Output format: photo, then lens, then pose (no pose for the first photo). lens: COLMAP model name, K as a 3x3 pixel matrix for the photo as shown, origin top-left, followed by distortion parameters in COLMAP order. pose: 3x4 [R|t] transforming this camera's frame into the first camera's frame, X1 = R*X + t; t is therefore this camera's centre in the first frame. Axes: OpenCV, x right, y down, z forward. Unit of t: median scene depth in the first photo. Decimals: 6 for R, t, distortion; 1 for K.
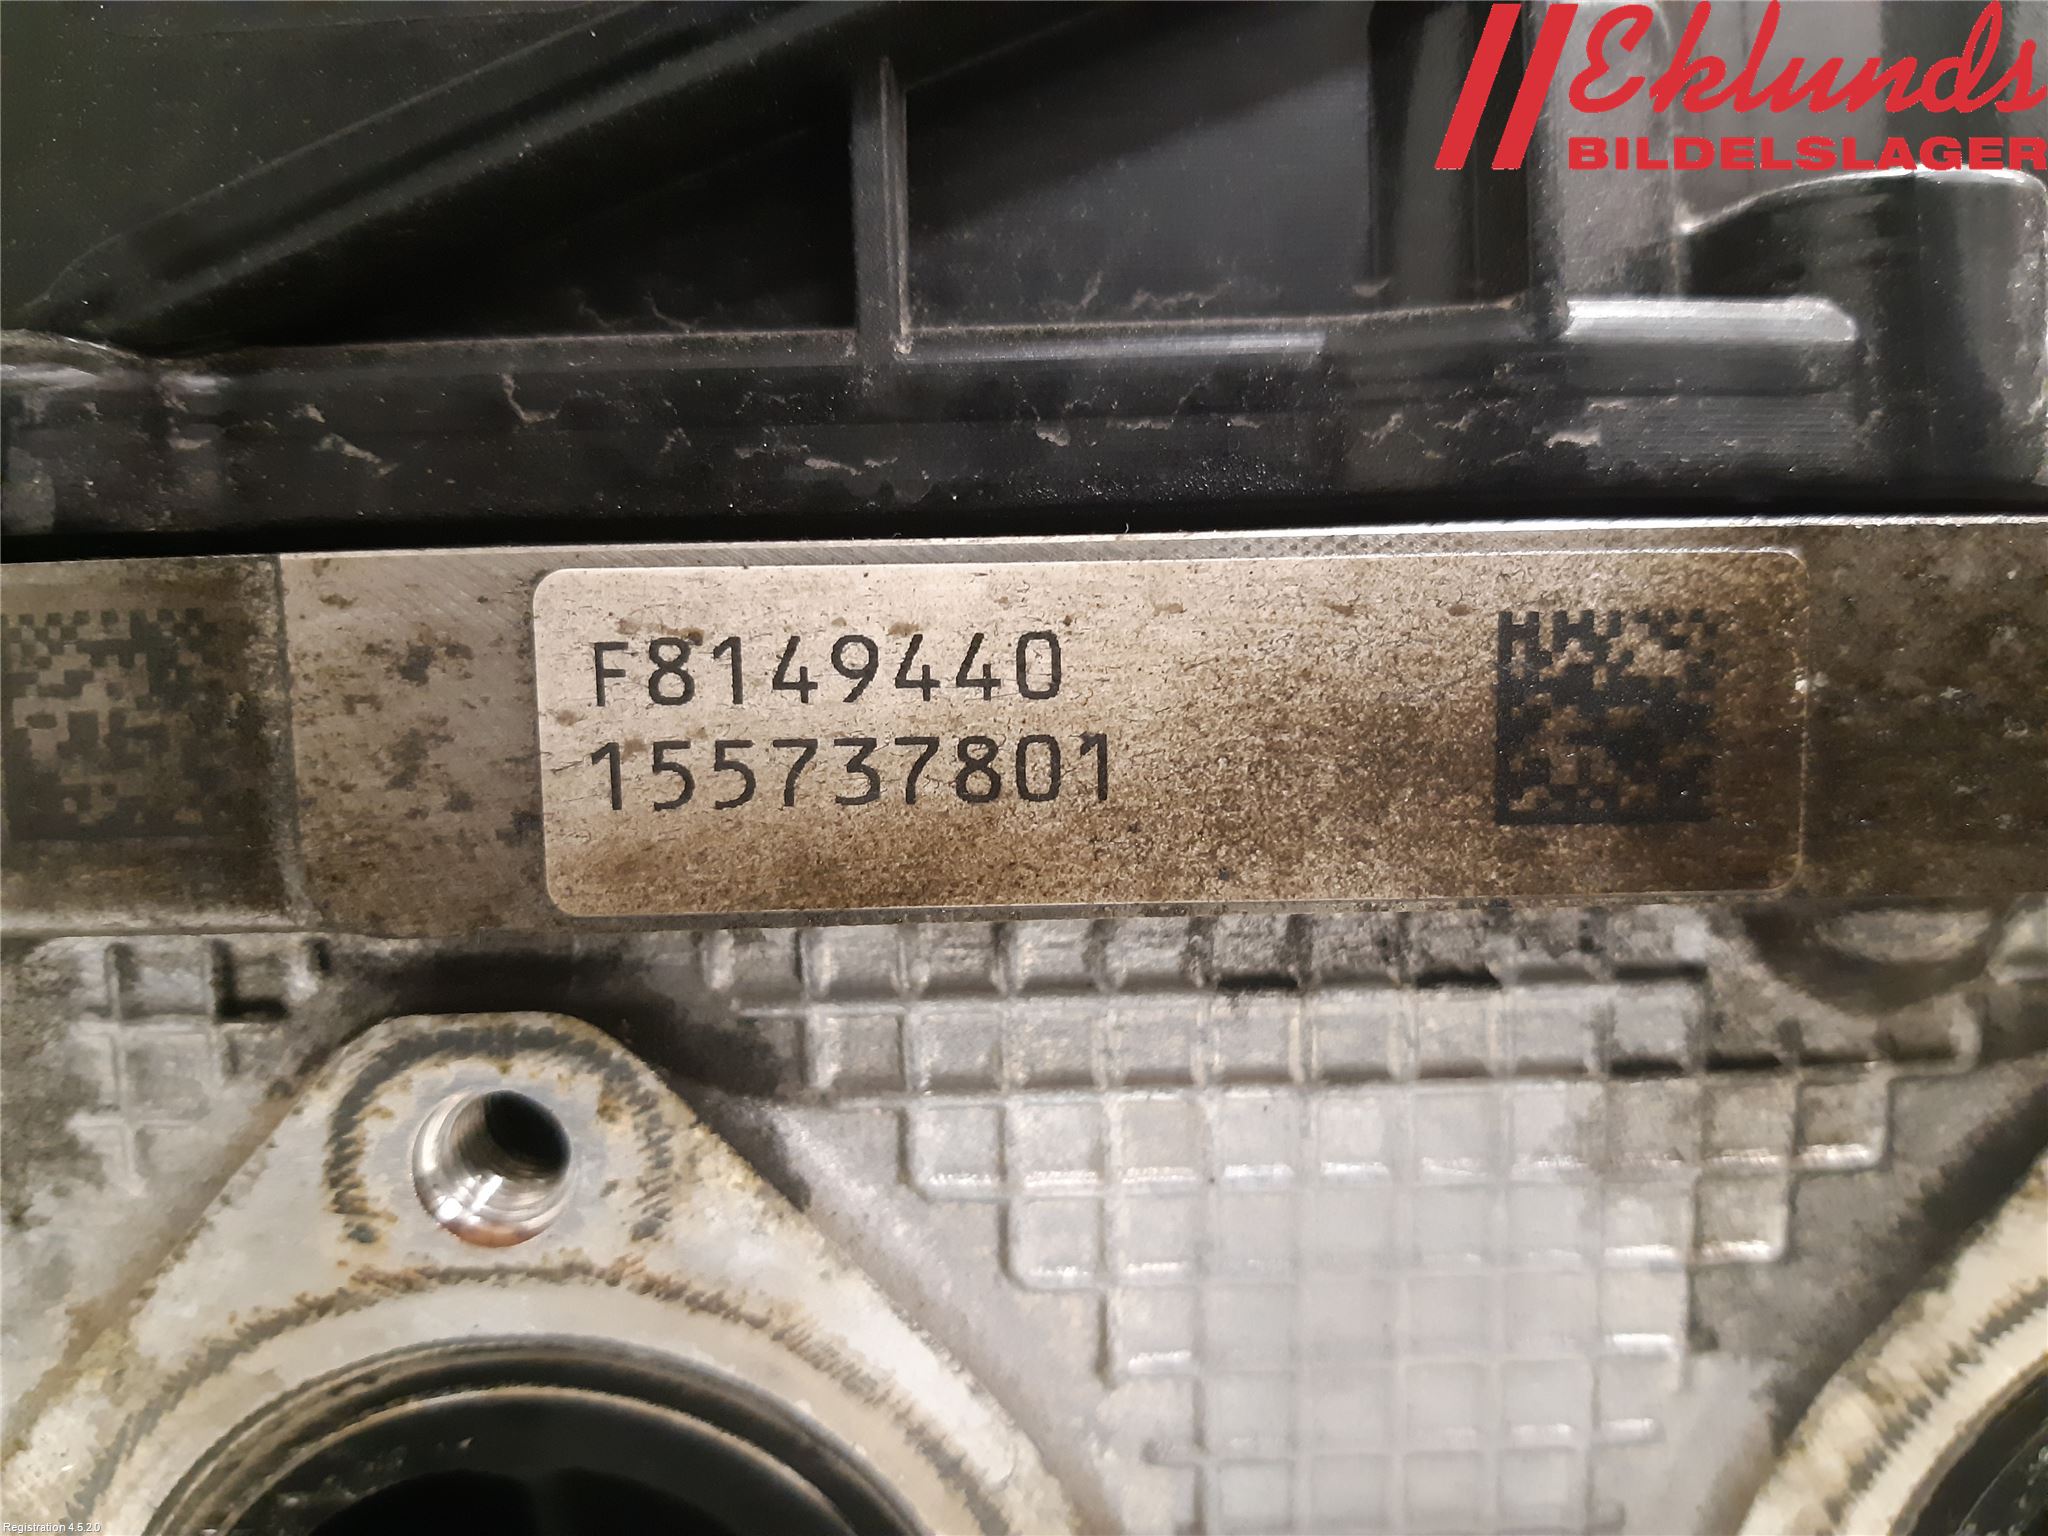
lens RADIAL K [[1596.0, 0, 1024.0], [0, 1596.0, 768.0], [0, 0, 1]] dist [-0.003883, -0.011280]
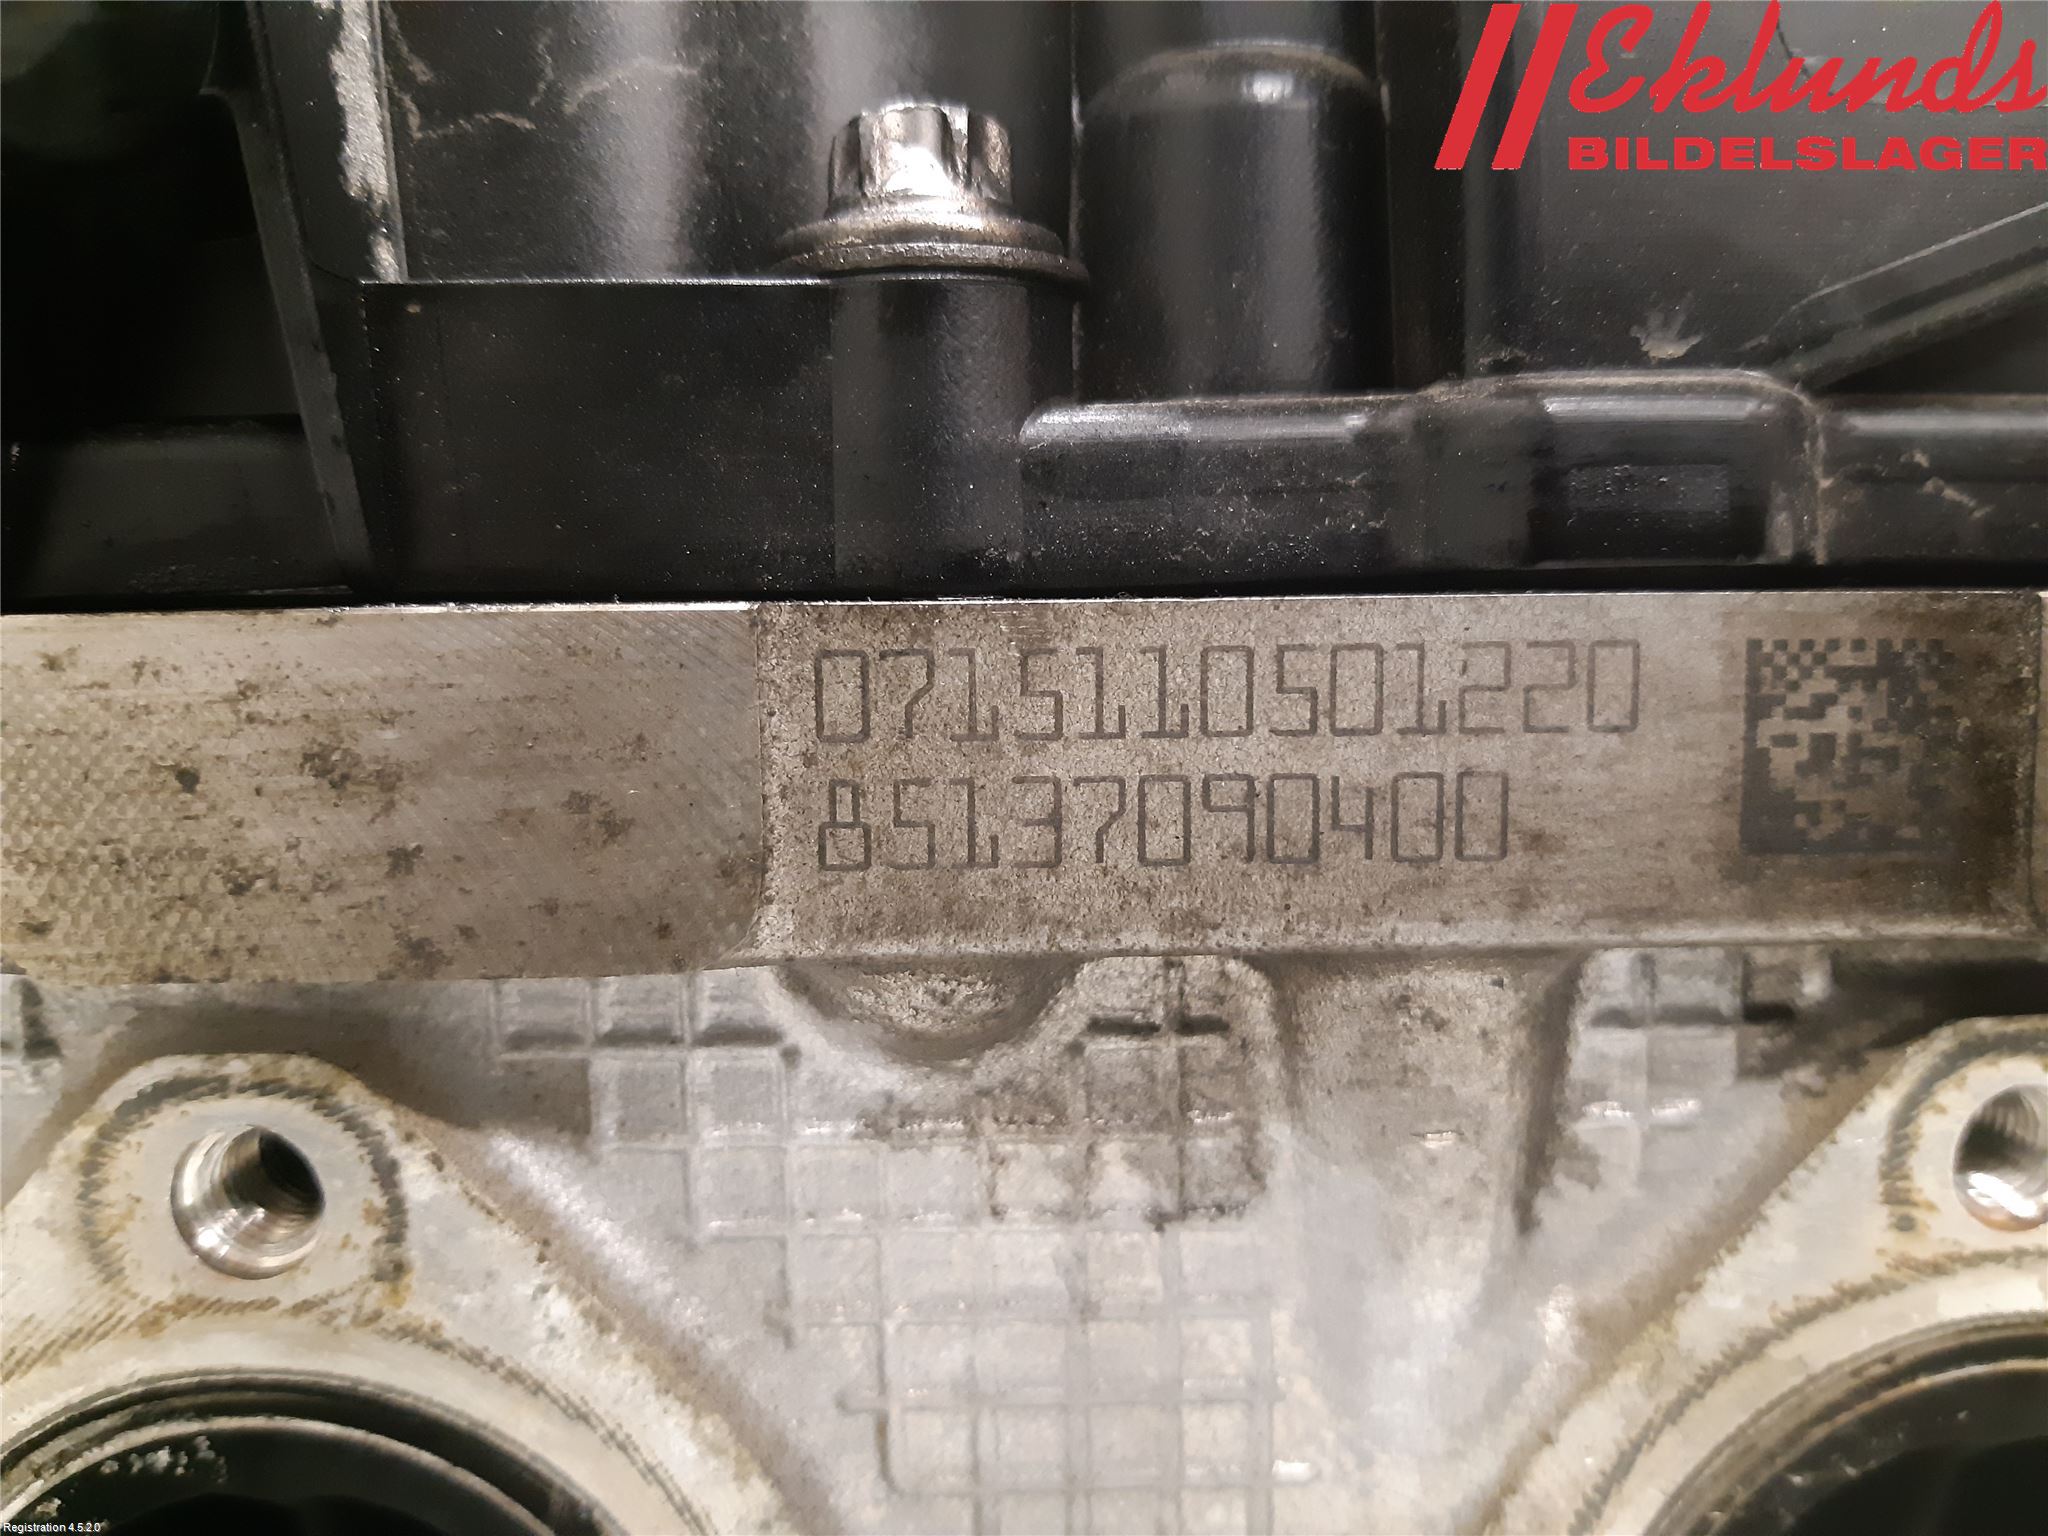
lens RADIAL K [[1596.0, 0, 1024.0], [0, 1596.0, 768.0], [0, 0, 1]] dist [-0.003883, -0.011280]
pose [[0.990293, 0.014233, 0.138267, -1.152886], [-0.012792, 0.999854, -0.011302, 0.006307], [-0.138408, 0.009424, 0.990330, 0.019689]]
